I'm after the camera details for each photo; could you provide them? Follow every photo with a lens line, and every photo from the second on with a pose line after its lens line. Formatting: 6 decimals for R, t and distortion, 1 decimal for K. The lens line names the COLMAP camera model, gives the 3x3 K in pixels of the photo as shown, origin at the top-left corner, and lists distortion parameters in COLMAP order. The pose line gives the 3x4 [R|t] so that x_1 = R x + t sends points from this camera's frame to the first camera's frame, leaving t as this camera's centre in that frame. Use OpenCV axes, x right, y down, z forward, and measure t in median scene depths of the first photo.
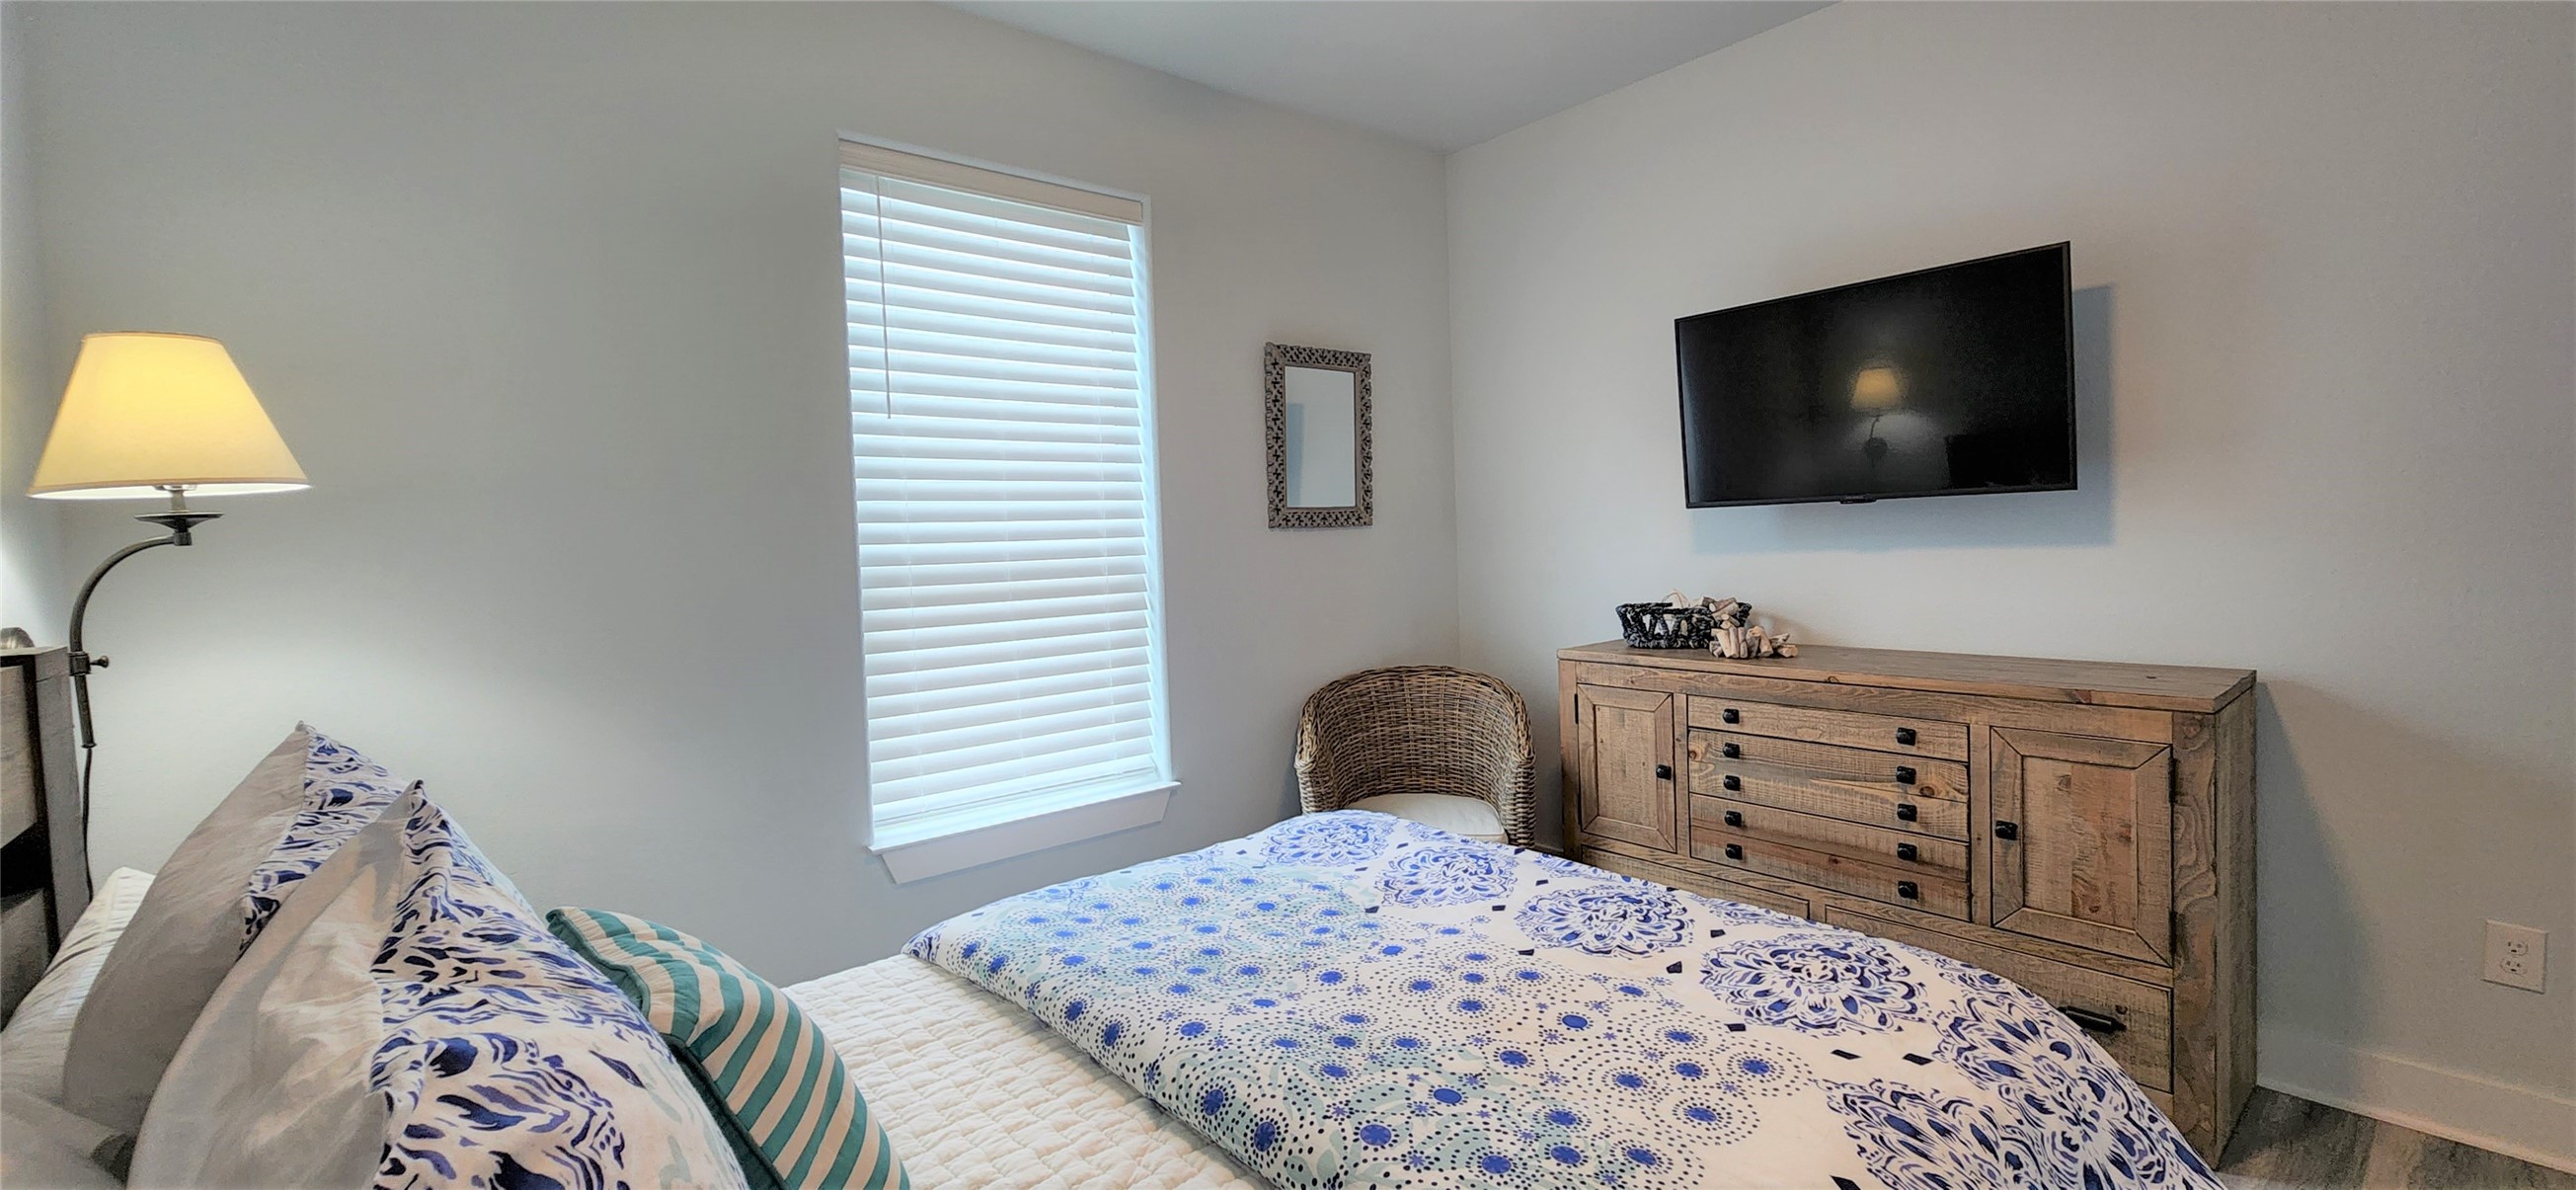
lens RADIAL K [[1047.9, 0, 1301.1], [0, 1047.9, 592.2], [0, 0, 1]] dist [-0.001976, -0.000287]
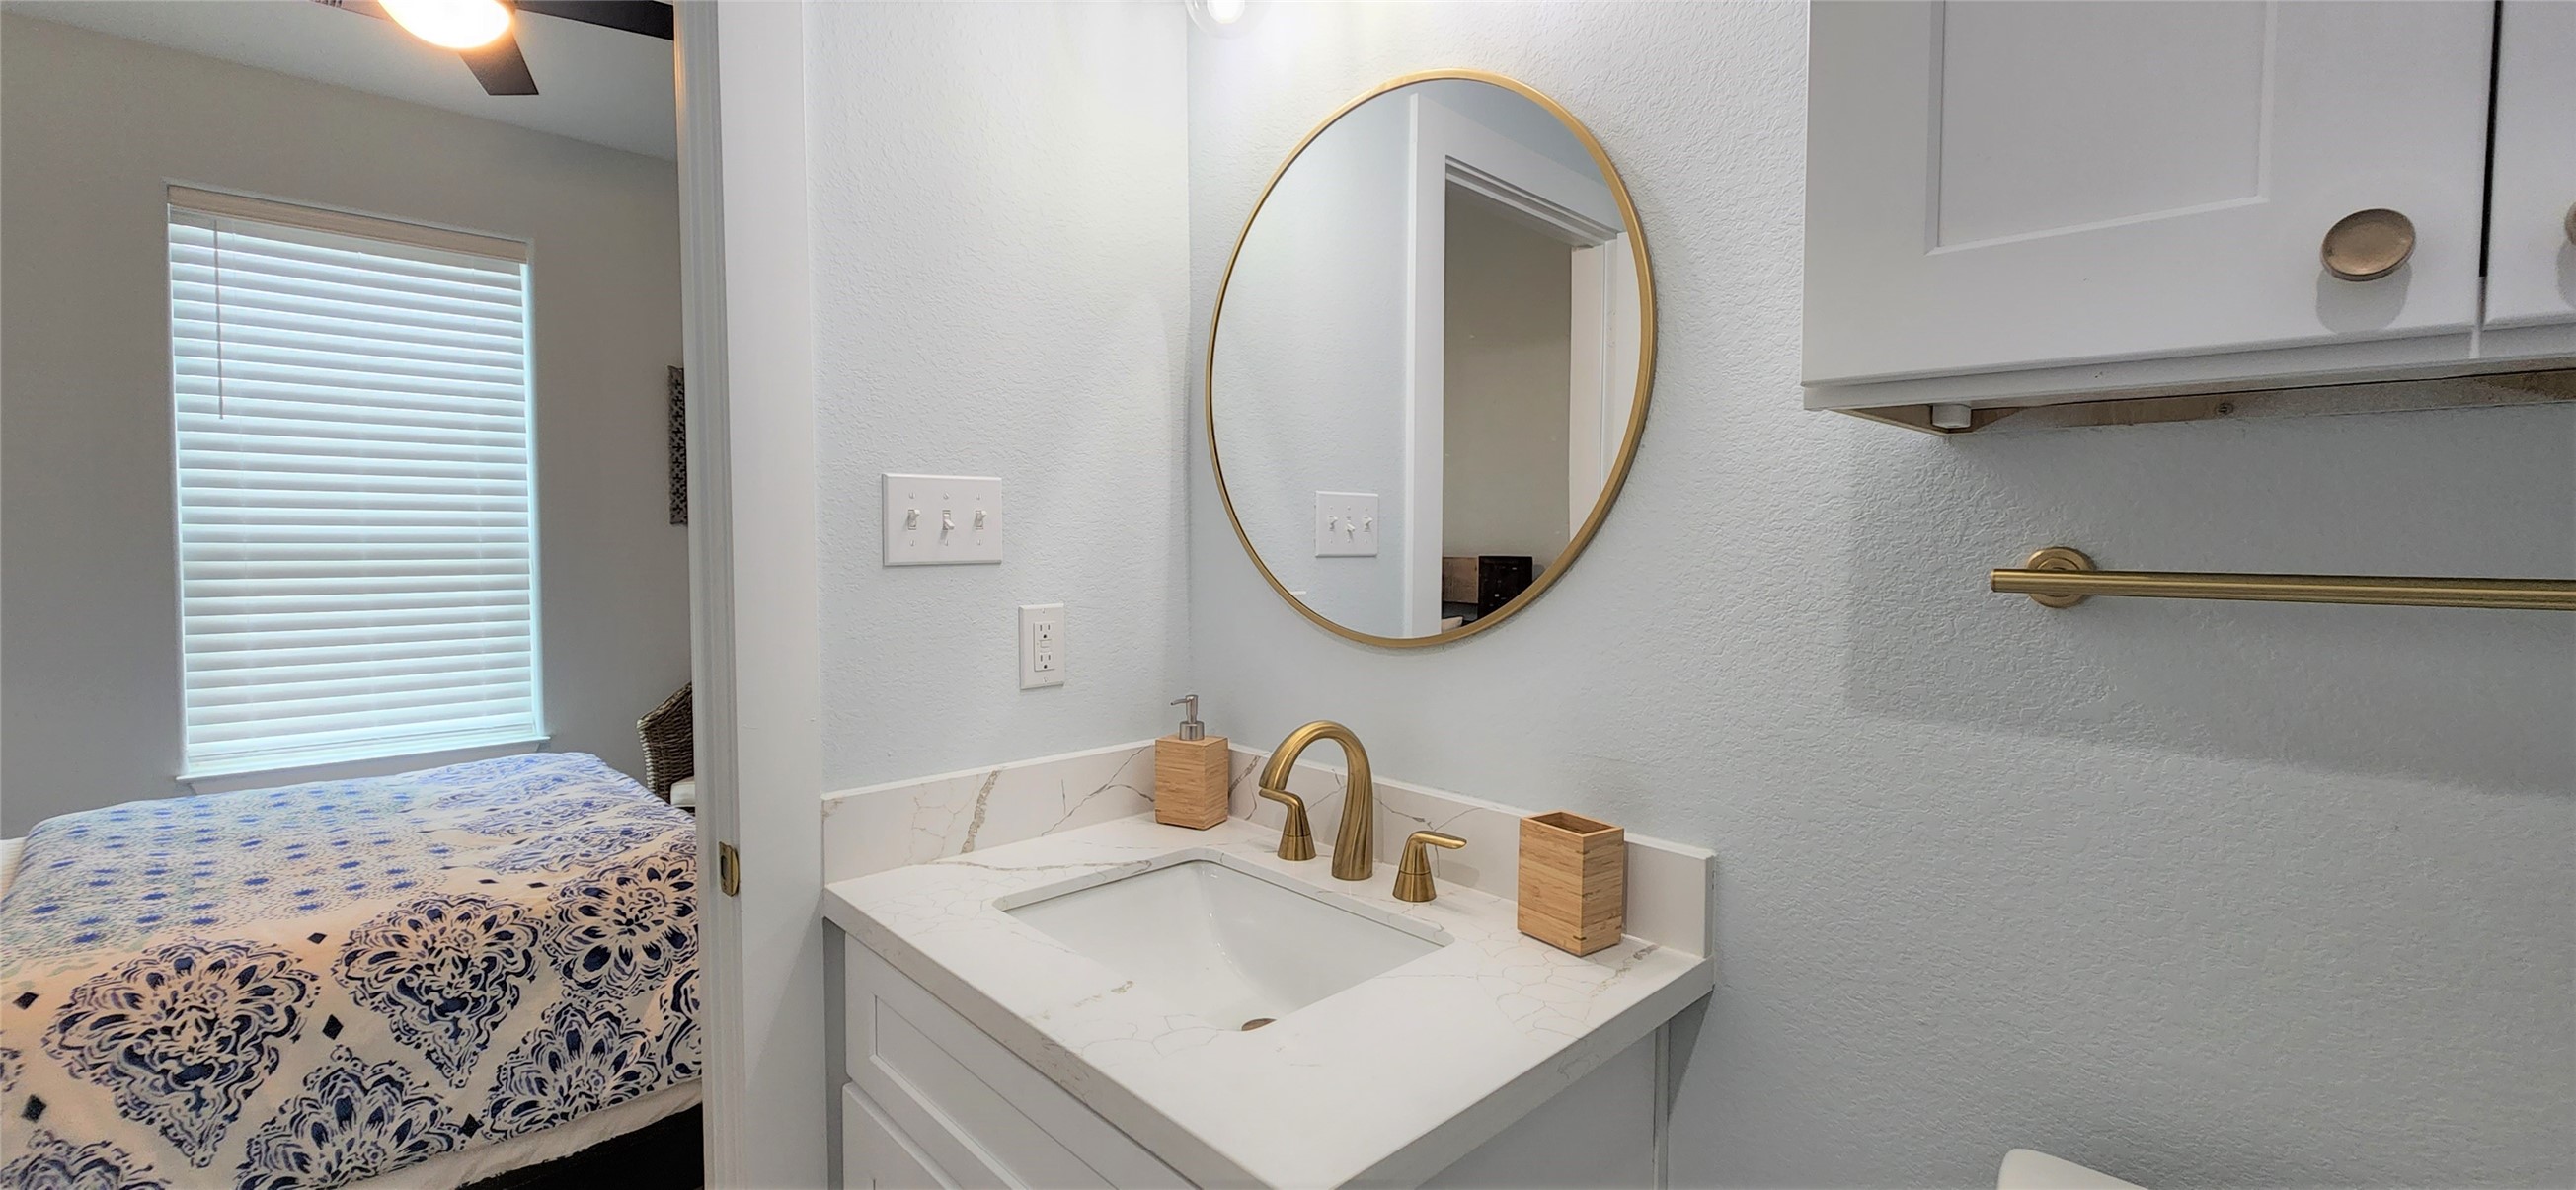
lens RADIAL K [[1047.9, 0, 1292.2], [0, 1047.9, 593.2], [0, 0, 1]] dist [-0.001976, -0.000287]
pose [[0.995049, 0.036383, 0.092485, 0.740401], [-0.036267, 0.999338, -0.002936, -0.008335], [-0.092531, -0.000432, 0.995710, -0.304805]]
